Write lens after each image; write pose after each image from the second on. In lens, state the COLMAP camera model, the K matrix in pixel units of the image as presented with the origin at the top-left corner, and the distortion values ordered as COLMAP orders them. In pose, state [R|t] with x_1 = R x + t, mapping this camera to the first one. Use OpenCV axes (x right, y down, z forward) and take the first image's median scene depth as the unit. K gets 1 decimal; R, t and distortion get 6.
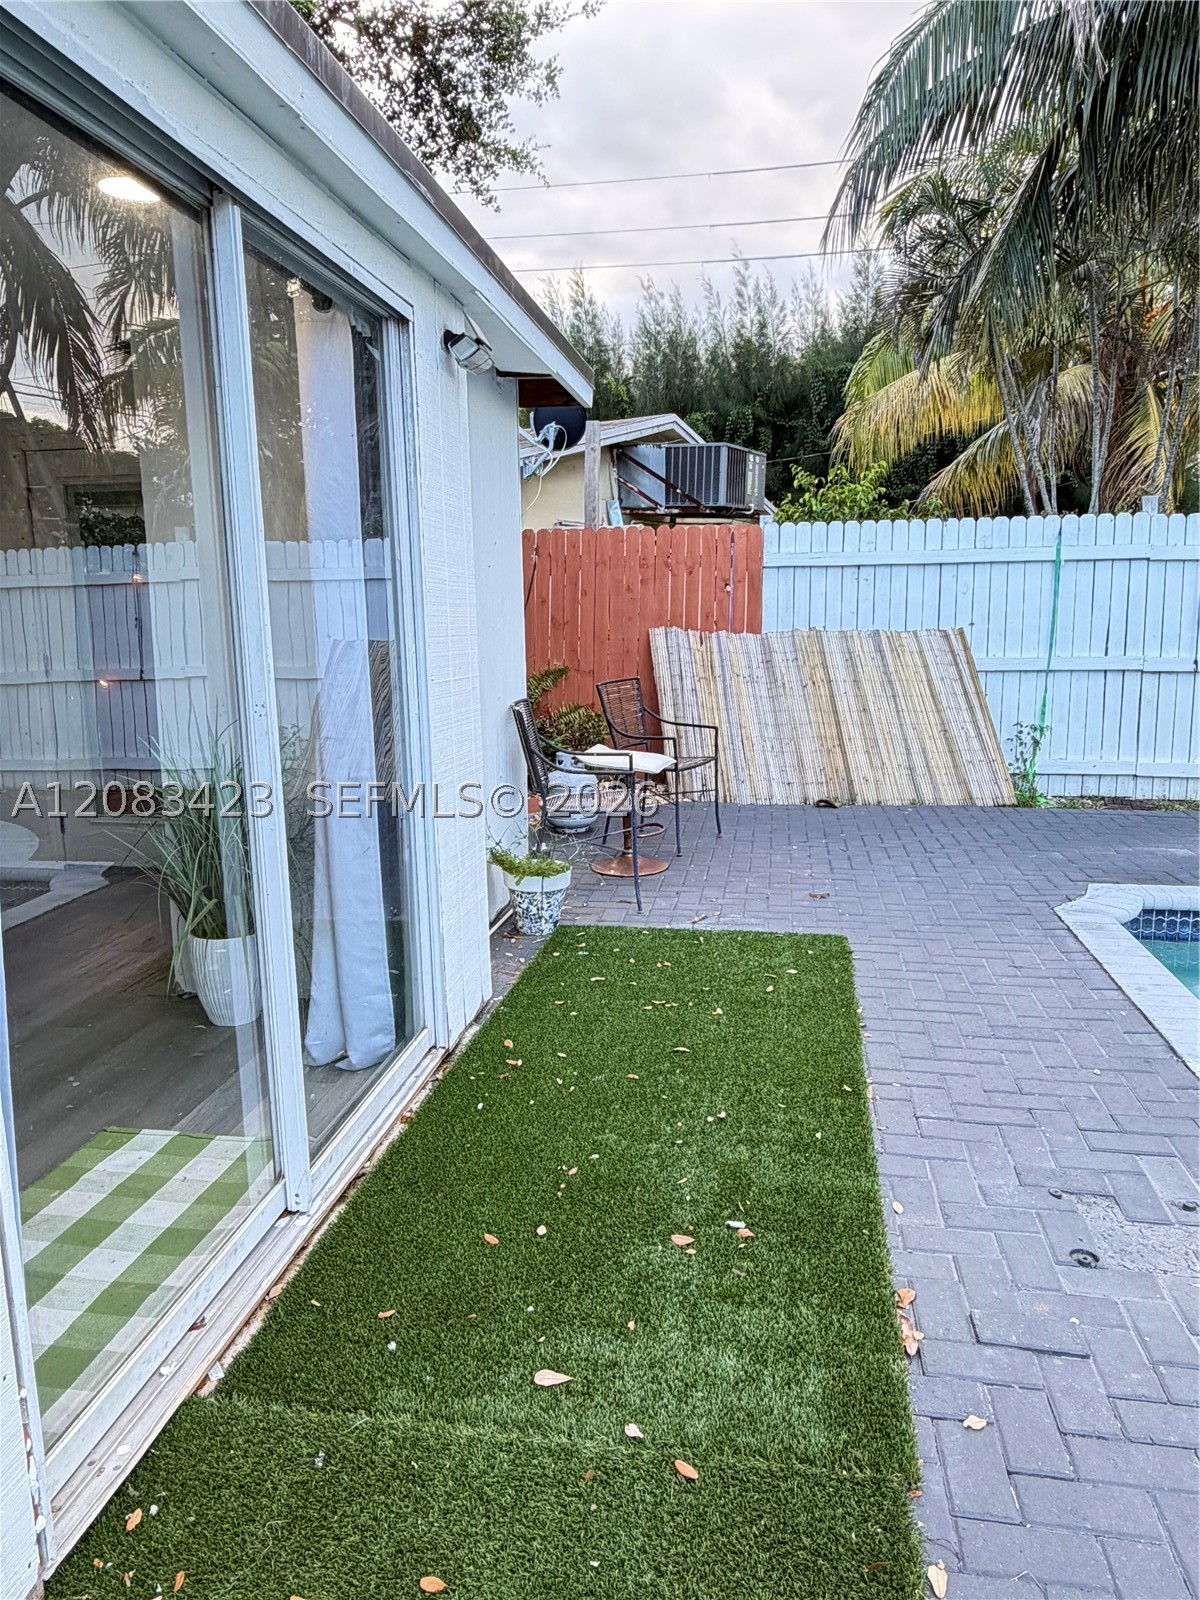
lens RADIAL K [[1112.9, 0, 599.4], [0, 1112.9, 793.3], [0, 0, 1]] dist [0.002163, -0.001050]
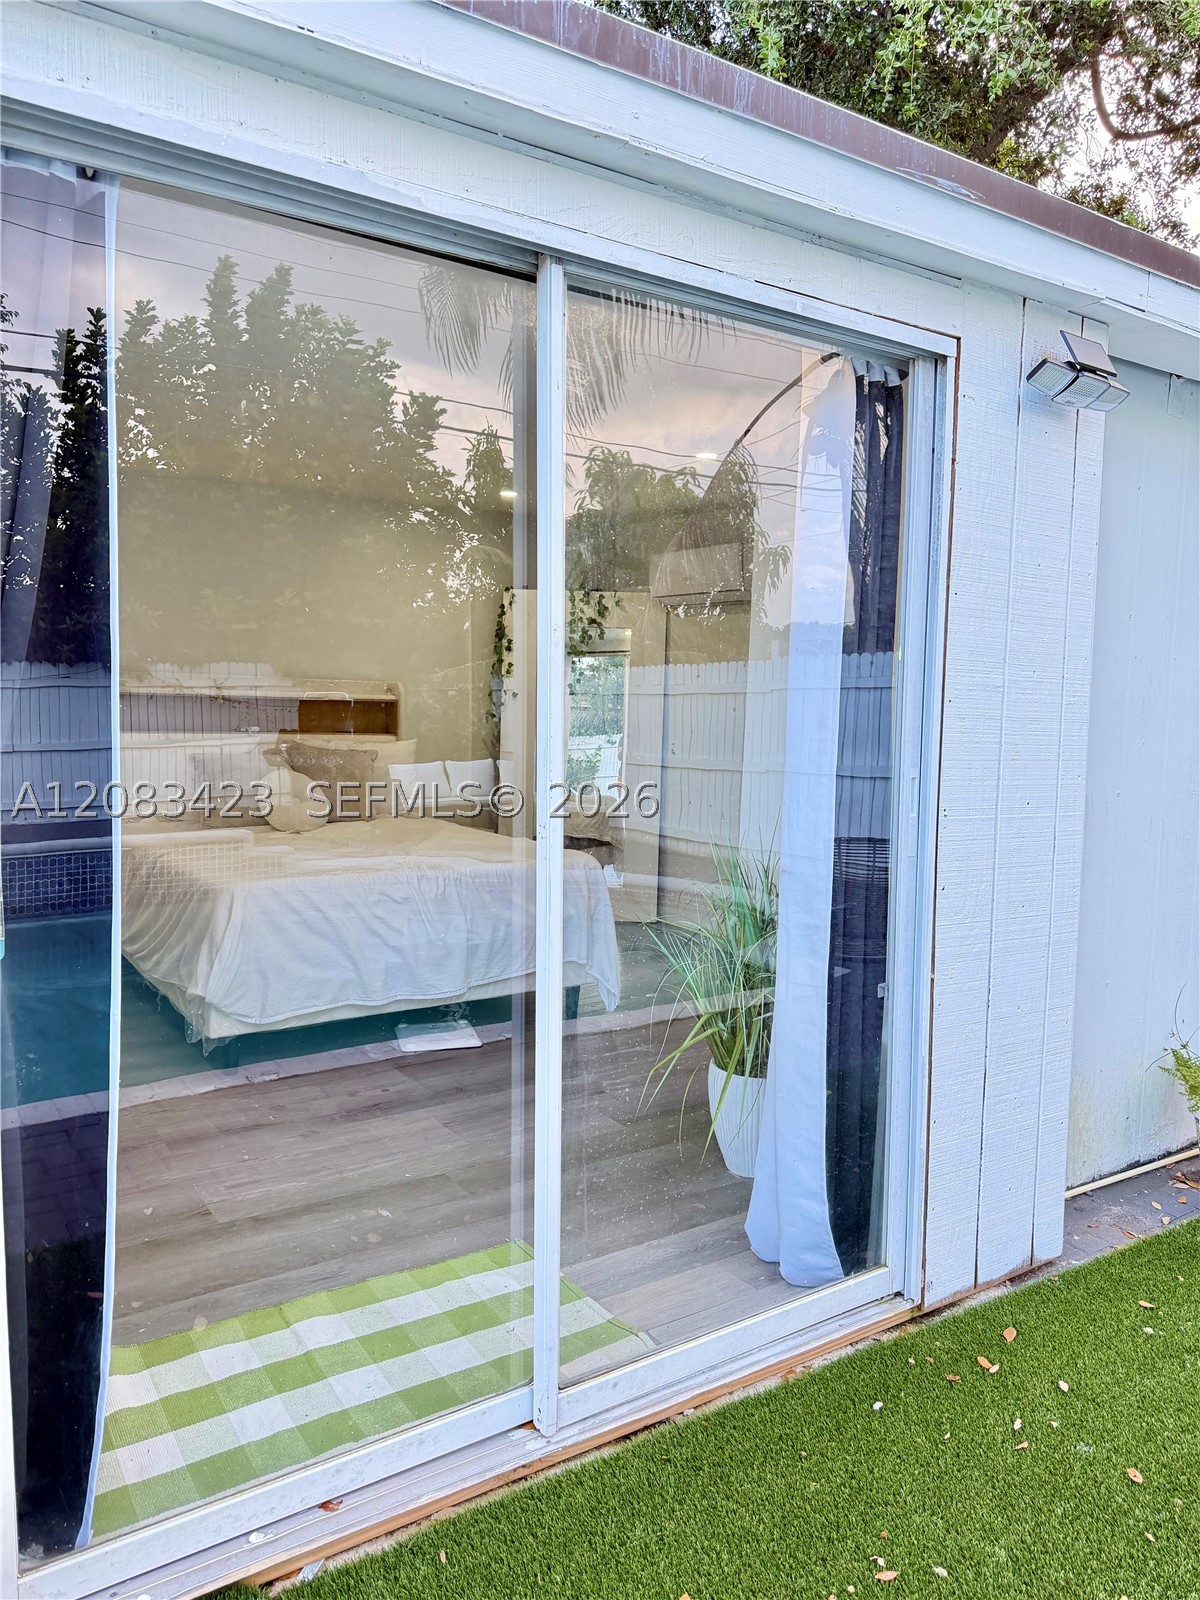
lens RADIAL K [[1112.9, 0, 599.7], [0, 1112.9, 804.6], [0, 0, 1]] dist [0.002163, -0.001050]
pose [[0.672812, 0.088715, -0.734475, 0.253103], [-0.150927, 0.988365, -0.018874, -0.059384], [0.724255, 0.123551, 0.678373, 0.314400]]
